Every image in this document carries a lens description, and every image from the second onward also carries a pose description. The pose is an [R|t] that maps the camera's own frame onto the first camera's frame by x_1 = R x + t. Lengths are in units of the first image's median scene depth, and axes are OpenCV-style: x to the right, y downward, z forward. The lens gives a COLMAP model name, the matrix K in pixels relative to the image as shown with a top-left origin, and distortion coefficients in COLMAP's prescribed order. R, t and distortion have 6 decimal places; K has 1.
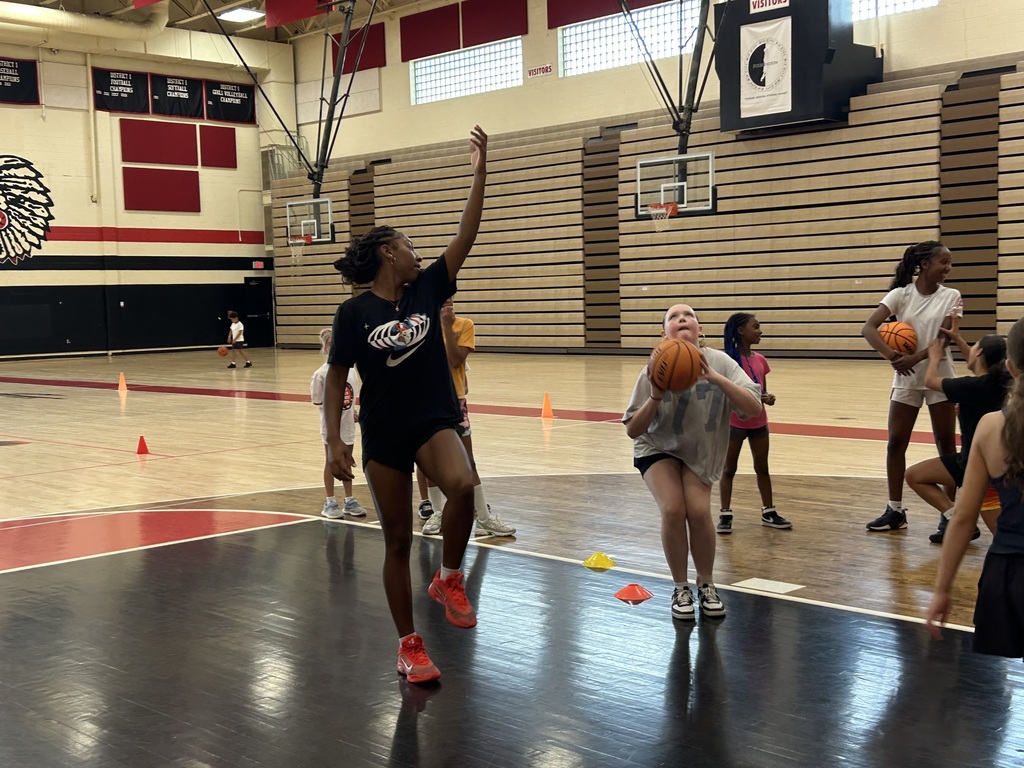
lens RADIAL K [[1303.0, 0, 500.9], [0, 1303.0, 385.8], [0, 0, 1]] dist [0.023491, 0.000000]
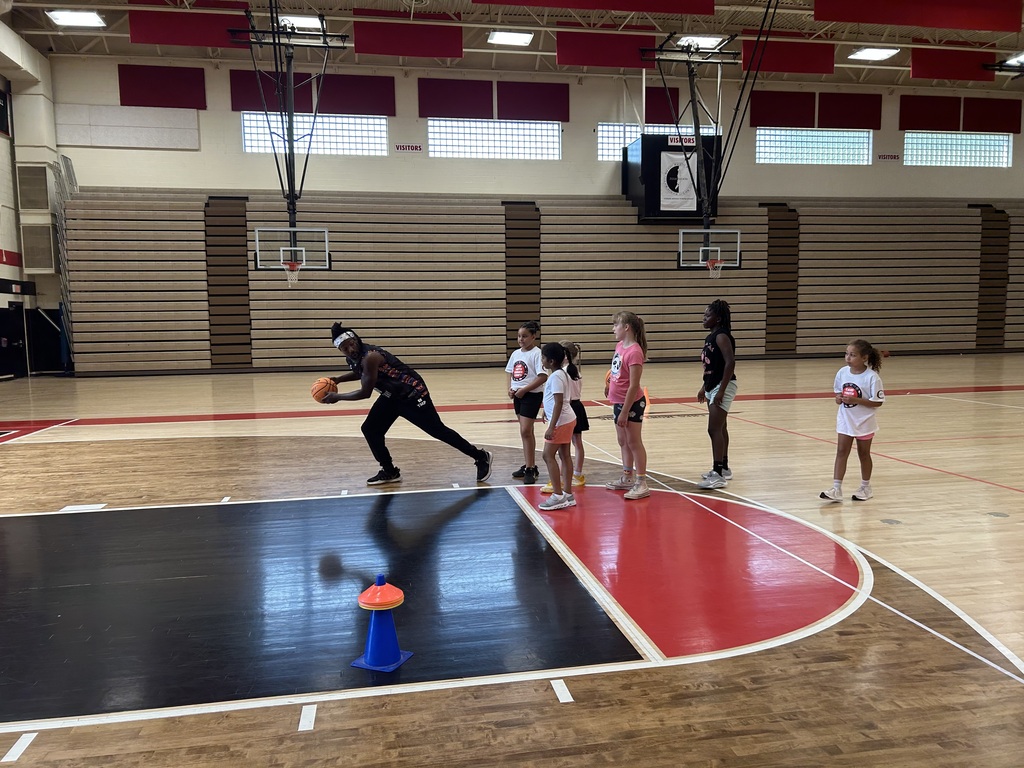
lens RADIAL K [[716.5, 0, 514.1], [0, 716.5, 389.7], [0, 0, 1]] dist [0.046492, -0.028928]
pose [[0.566750, -0.059927, 0.821707, -0.691734], [0.057587, 0.997793, 0.033049, -0.029932], [-0.821874, 0.028589, 0.568951, 0.705664]]
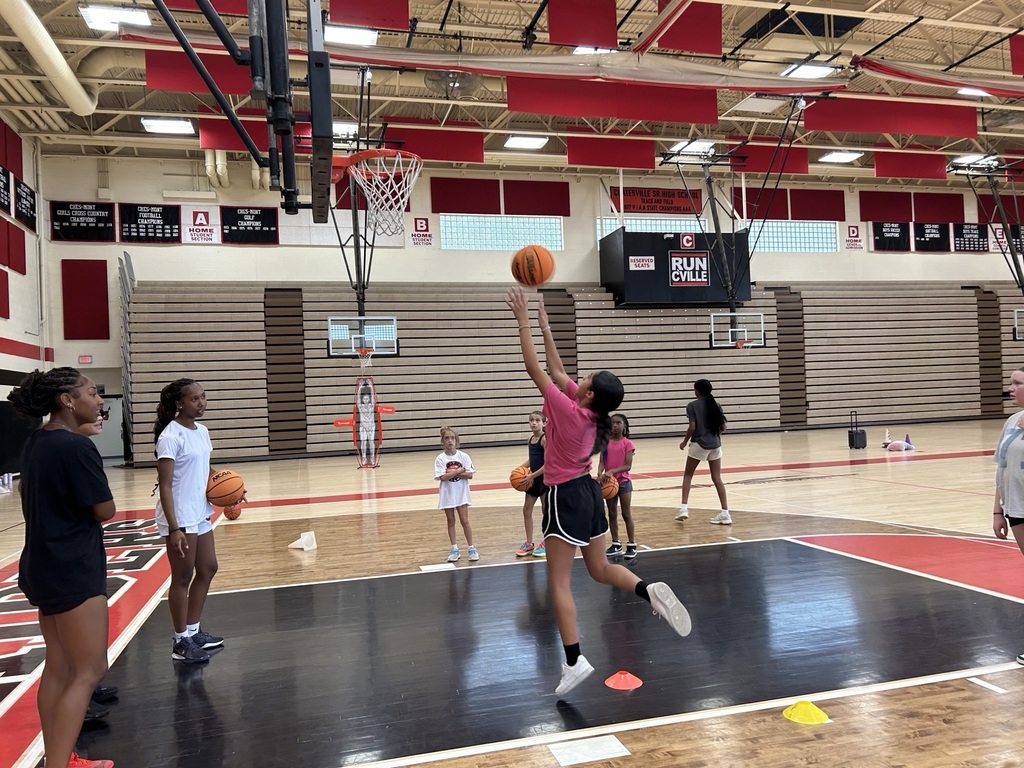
lens RADIAL K [[727.3, 0, 456.2], [0, 727.3, 397.4], [0, 0, 1]] dist [0.043204, -0.009740]
pose [[0.496951, 0.015463, 0.867641, -0.836316], [0.088110, 0.993775, -0.068177, -0.036102], [-0.863294, 0.110329, 0.492495, 0.851353]]
